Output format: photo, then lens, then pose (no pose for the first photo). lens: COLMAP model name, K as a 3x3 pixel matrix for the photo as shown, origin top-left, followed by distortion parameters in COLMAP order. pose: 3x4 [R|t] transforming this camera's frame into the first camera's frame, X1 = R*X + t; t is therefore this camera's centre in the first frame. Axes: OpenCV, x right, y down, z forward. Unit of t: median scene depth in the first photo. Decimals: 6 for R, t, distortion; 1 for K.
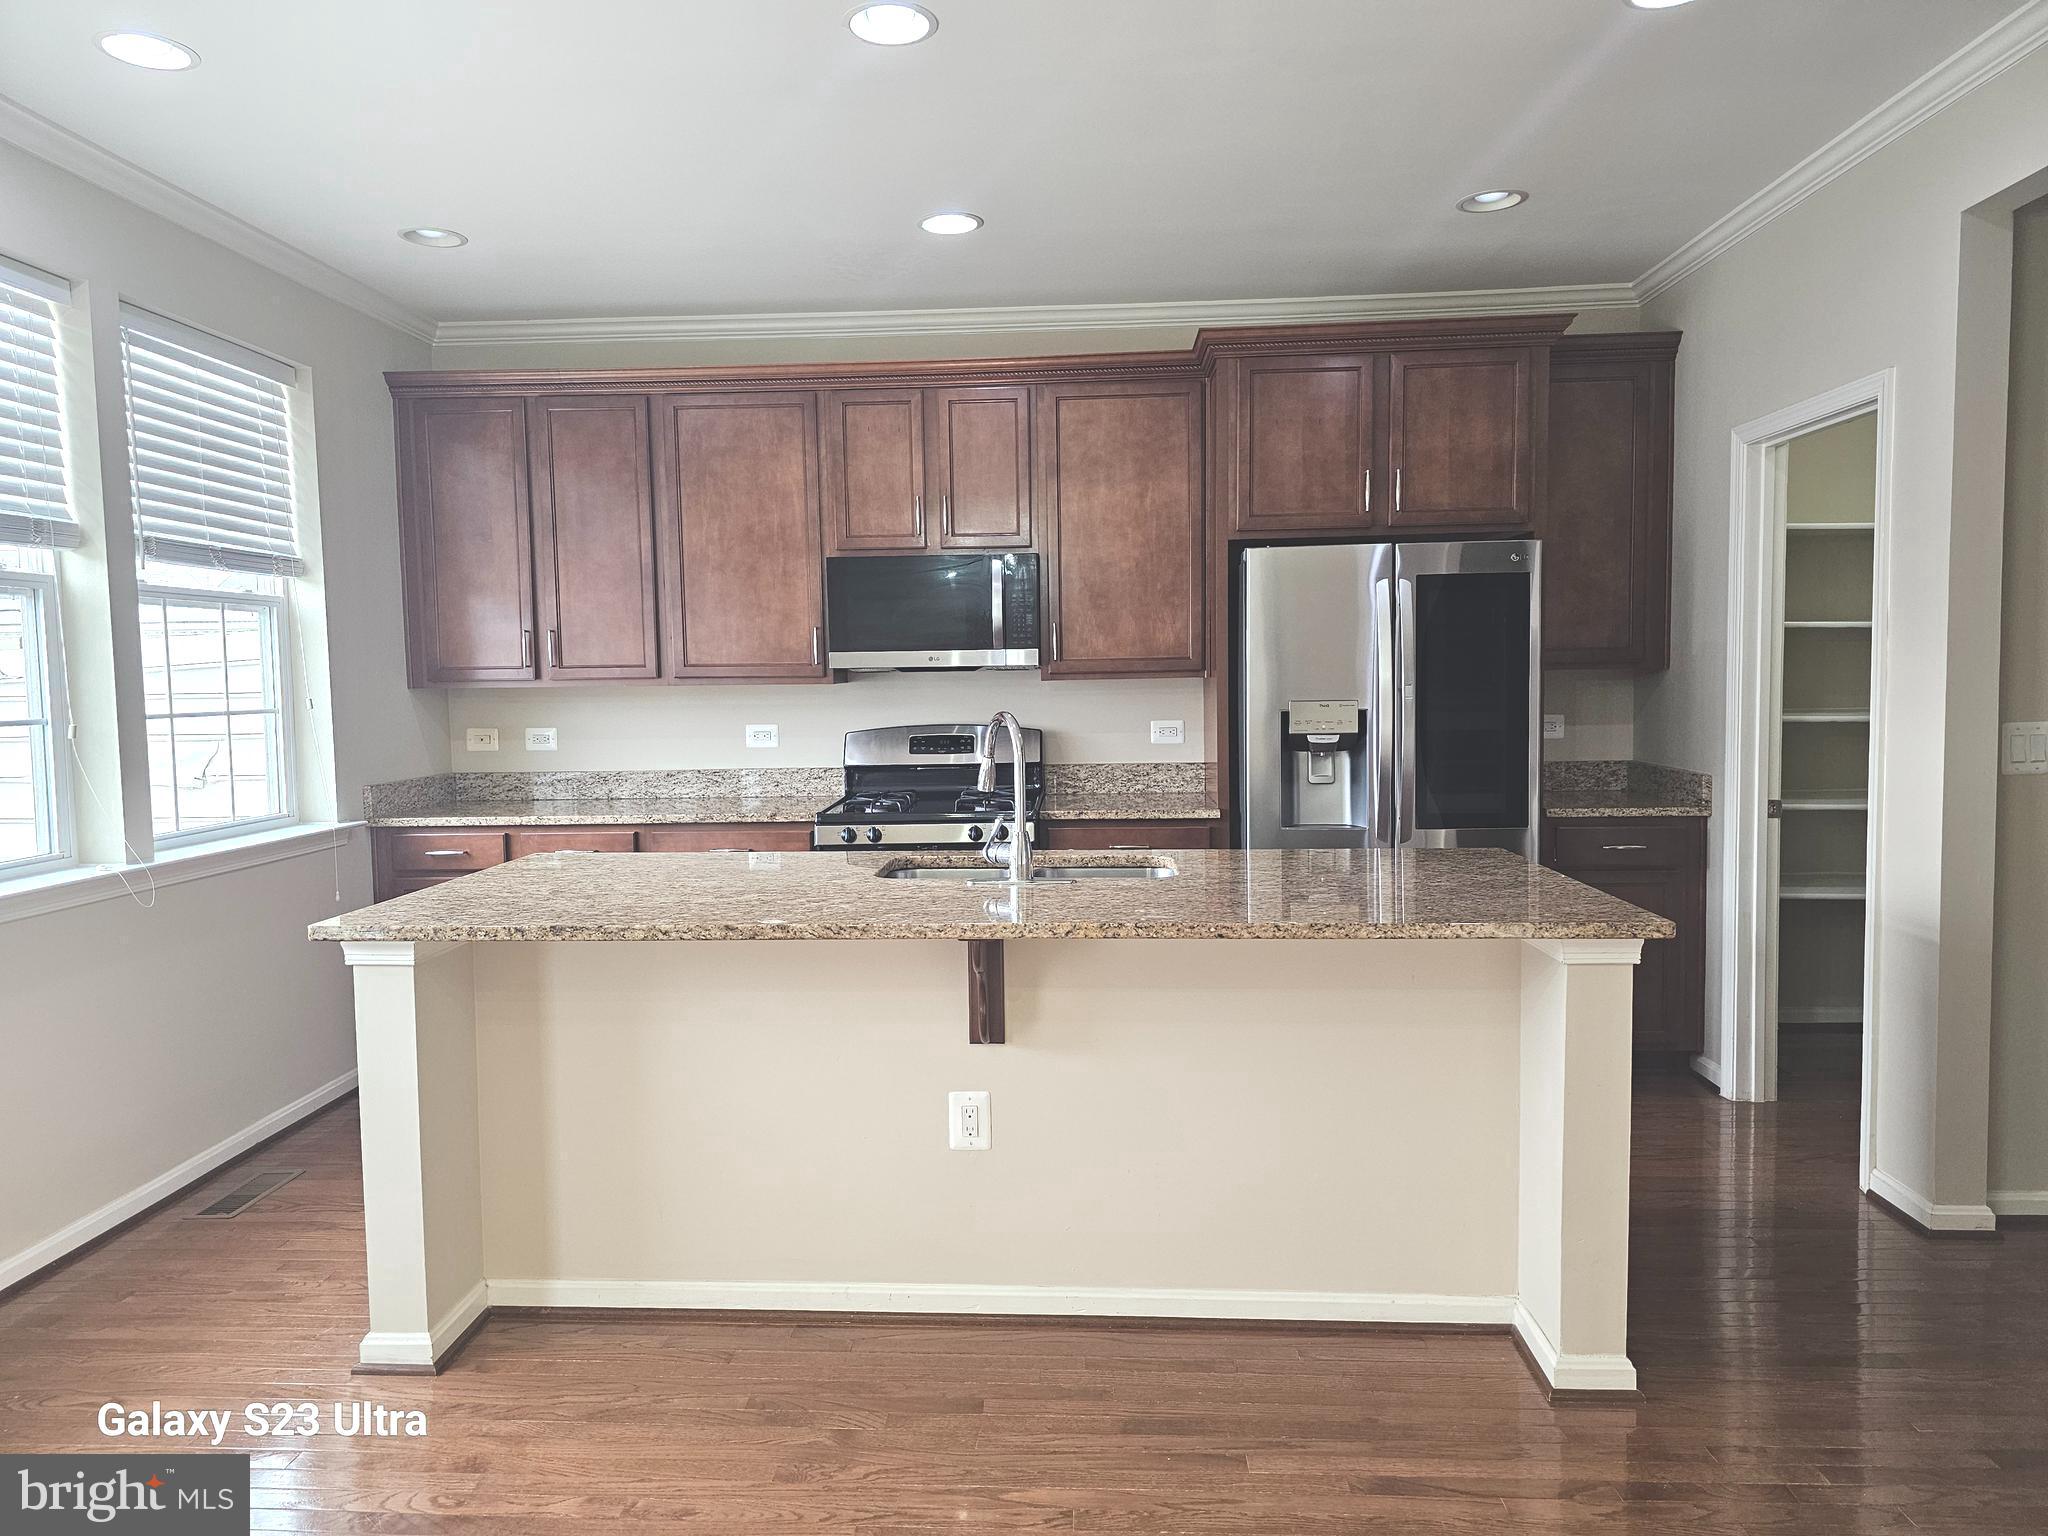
lens RADIAL K [[1364.4, 0, 1001.7], [0, 1364.4, 759.5], [0, 0, 1]] dist [0.079748, -0.086686]
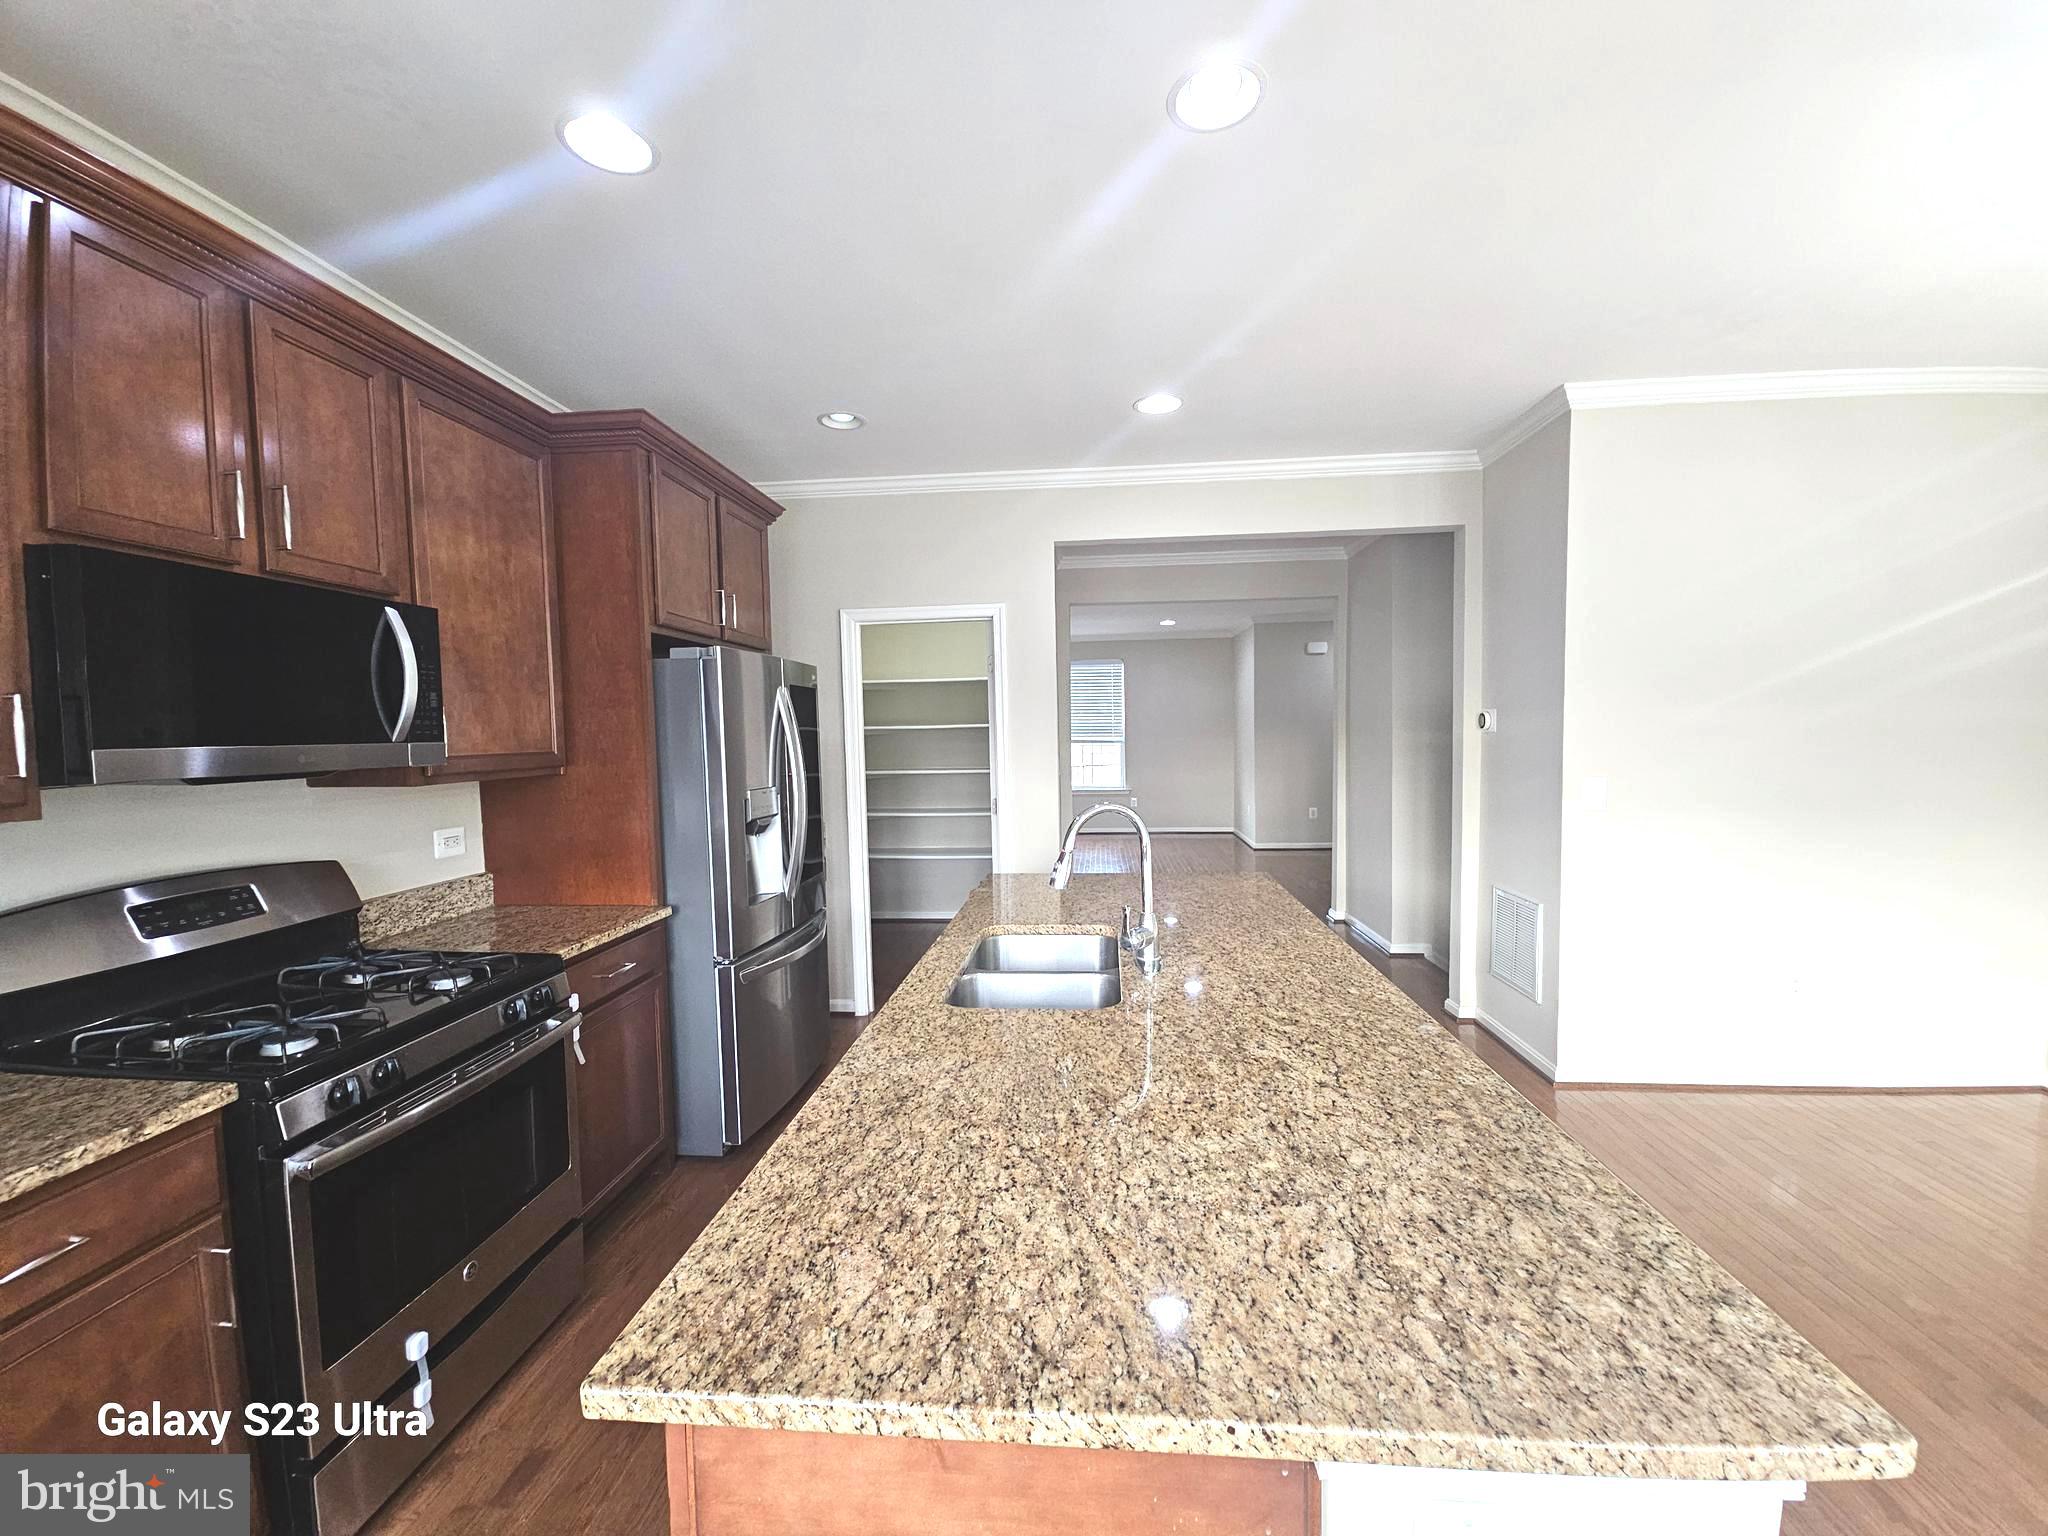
lens RADIAL K [[828.8, 0, 1028.1], [0, 828.8, 775.7], [0, 0, 1]] dist [0.000401, 0.000002]
pose [[0.024086, -0.041261, 0.998858, -0.429671], [0.083279, 0.995758, 0.039125, -0.058999], [-0.996235, 0.082242, 0.027420, 0.730663]]
